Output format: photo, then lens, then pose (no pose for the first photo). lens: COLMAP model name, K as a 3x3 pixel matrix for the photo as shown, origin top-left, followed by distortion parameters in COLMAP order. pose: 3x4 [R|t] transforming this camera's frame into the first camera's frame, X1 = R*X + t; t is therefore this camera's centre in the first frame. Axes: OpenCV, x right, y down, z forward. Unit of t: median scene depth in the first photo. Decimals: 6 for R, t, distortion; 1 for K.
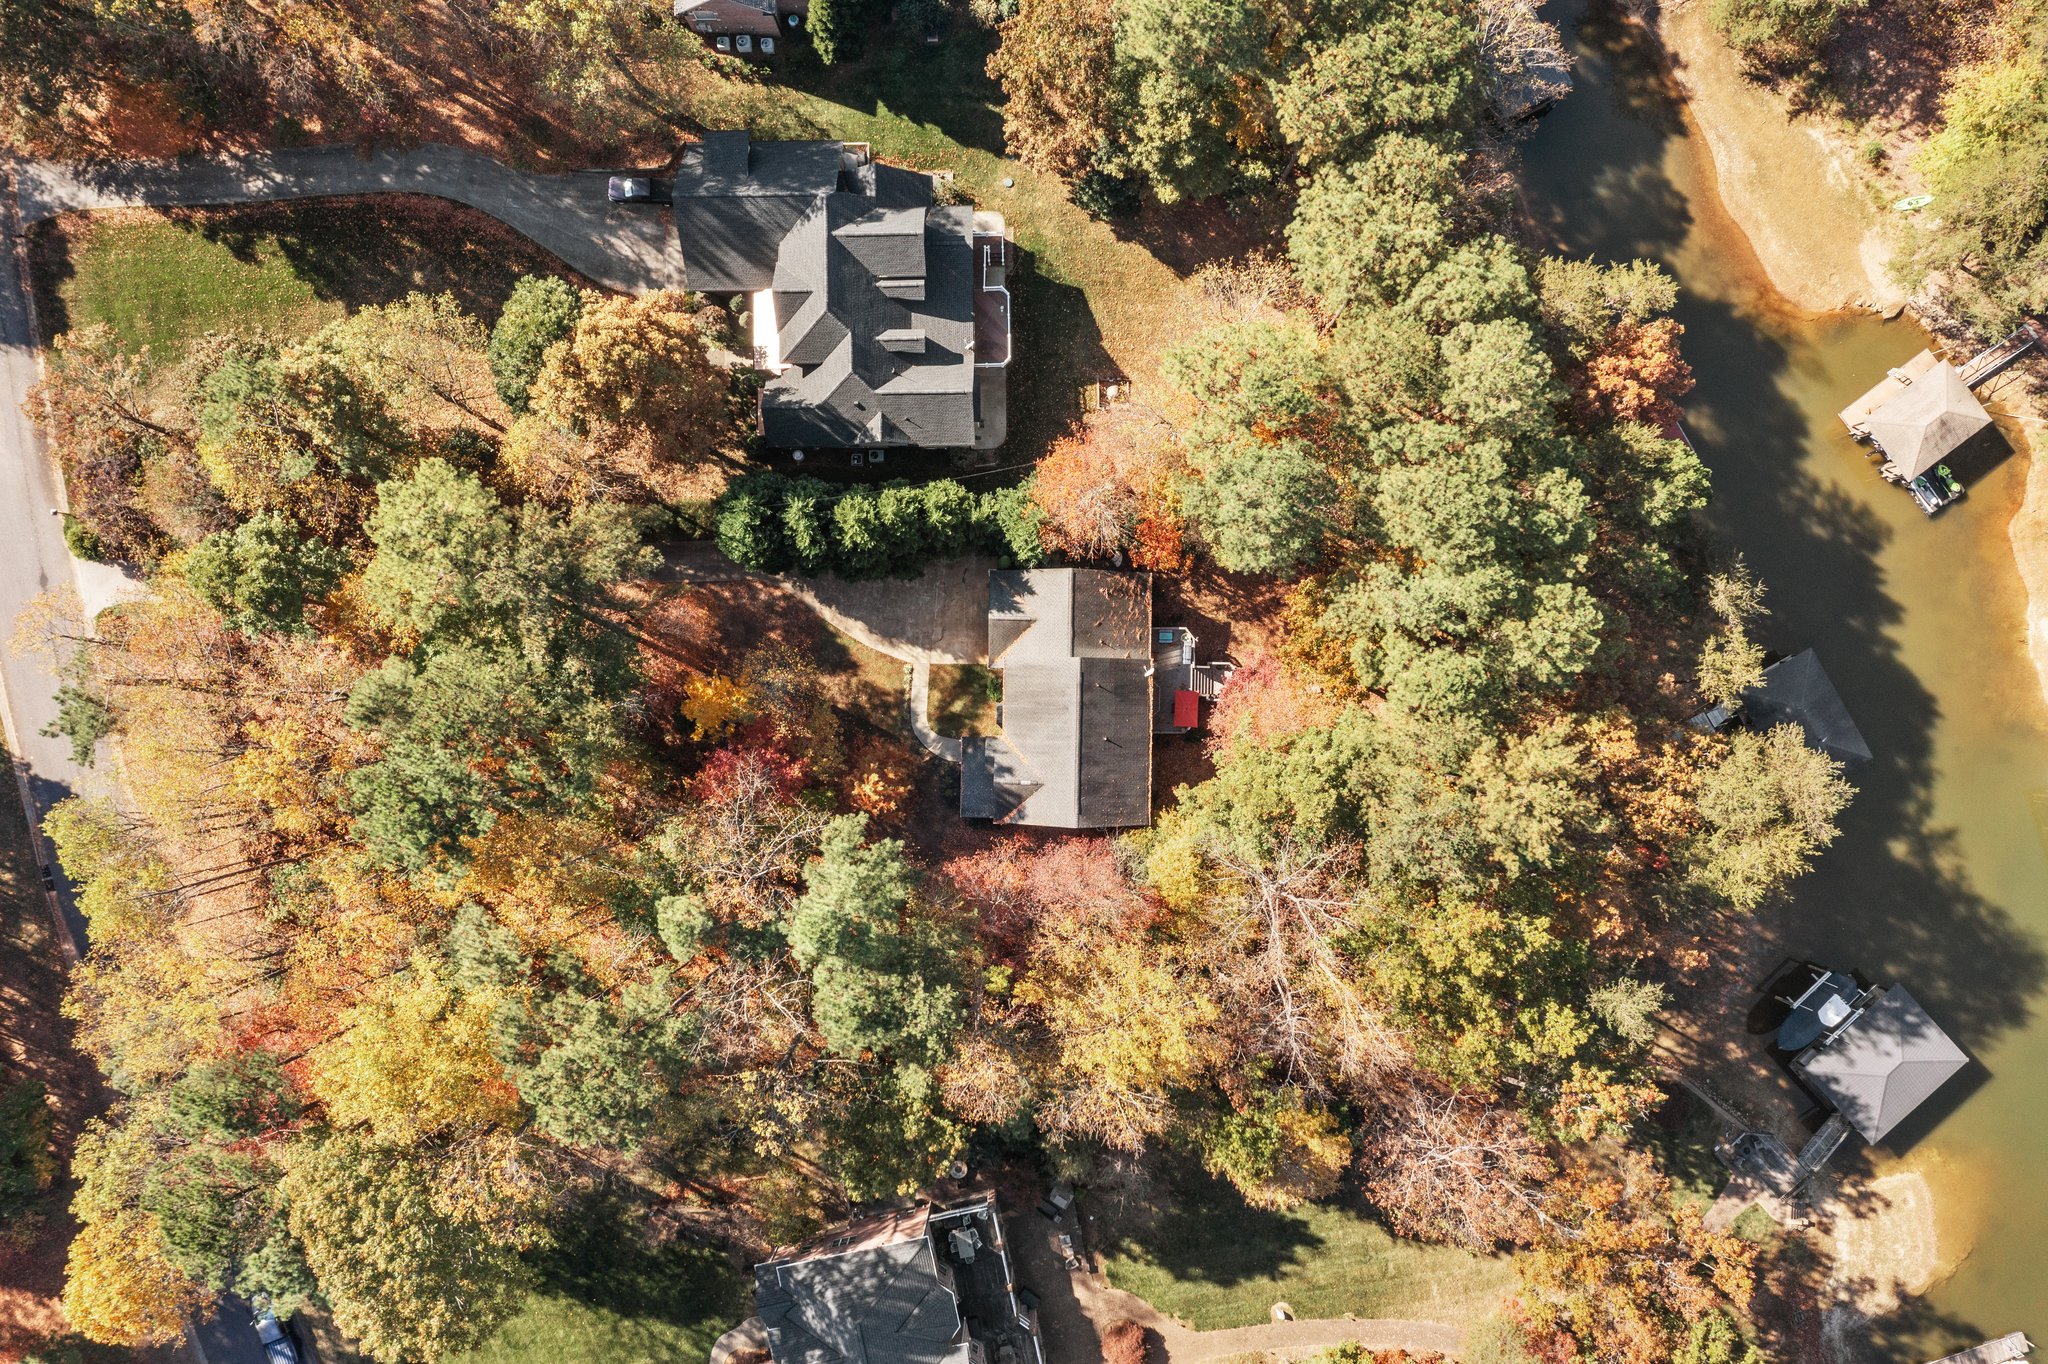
lens RADIAL K [[1630.4, 0, 1024.0], [0, 1630.4, 682.0], [0, 0, 1]] dist [-0.002310, 0.002371]
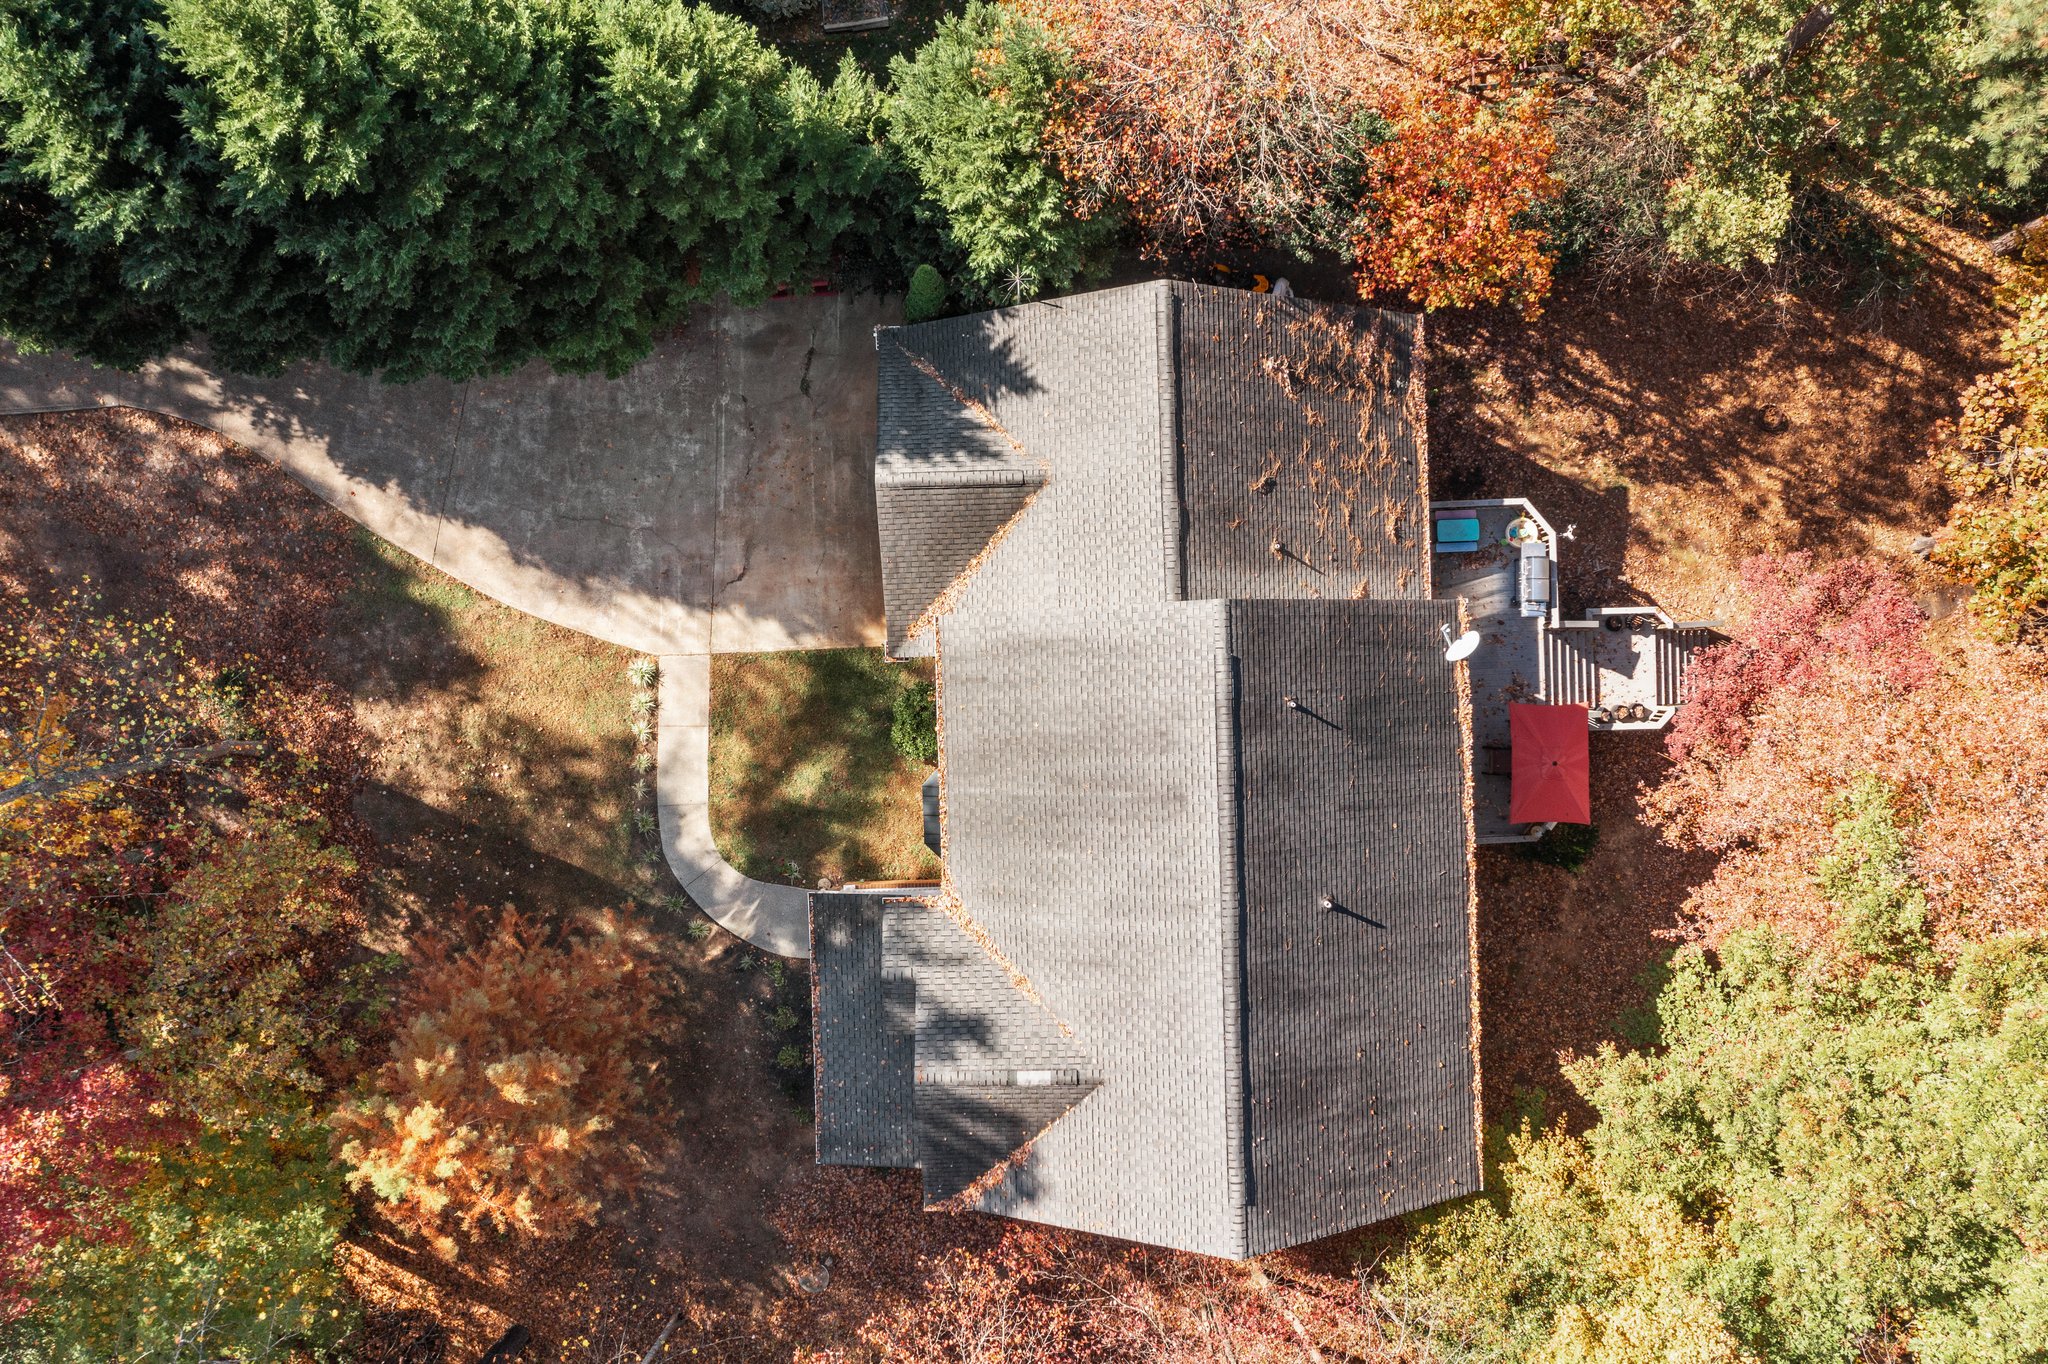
lens RADIAL K [[1630.4, 0, 1024.0], [0, 1630.4, 682.0], [0, 0, 1]] dist [-0.002310, 0.002371]
pose [[0.998921, -0.044410, 0.013620, -0.001437], [0.044321, 0.998994, 0.006757, -0.004975], [-0.013907, -0.006146, 0.999884, 0.690855]]
